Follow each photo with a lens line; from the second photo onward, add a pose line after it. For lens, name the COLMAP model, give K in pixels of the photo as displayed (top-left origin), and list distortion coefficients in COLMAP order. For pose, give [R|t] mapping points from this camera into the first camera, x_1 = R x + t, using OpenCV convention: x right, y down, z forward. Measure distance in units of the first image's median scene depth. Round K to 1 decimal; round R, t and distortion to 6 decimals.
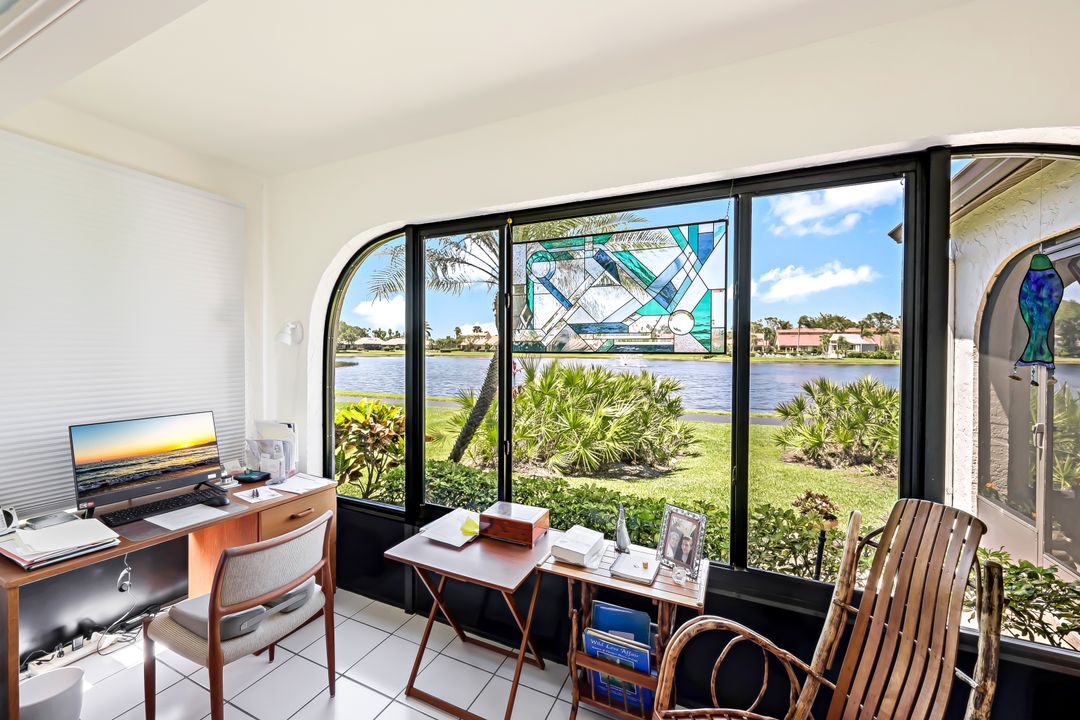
lens RADIAL K [[451.3, 0, 529.7], [0, 451.3, 351.6], [0, 0, 1]] dist [-0.003937, 0.001700]
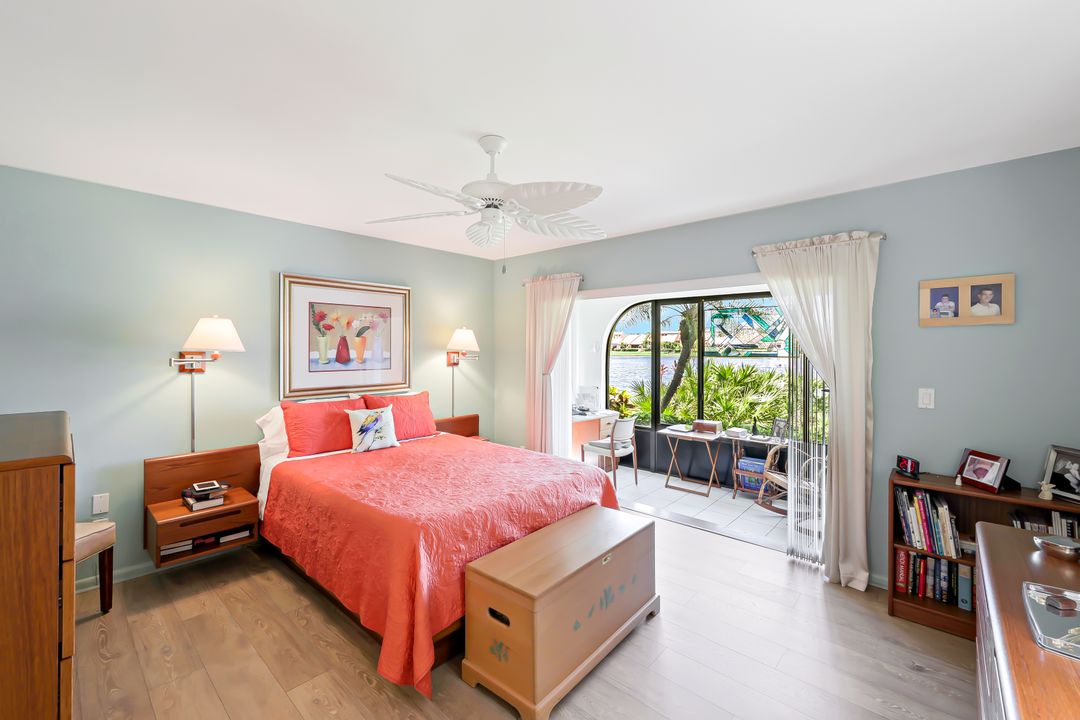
lens RADIAL K [[451.3, 0, 527.7], [0, 451.3, 347.5], [0, 0, 1]] dist [-0.003937, 0.001700]
pose [[0.954317, -0.003900, -0.298771, -0.209819], [0.001518, 0.999965, -0.008203, -0.025490], [0.298793, 0.007375, 0.954289, -1.483700]]
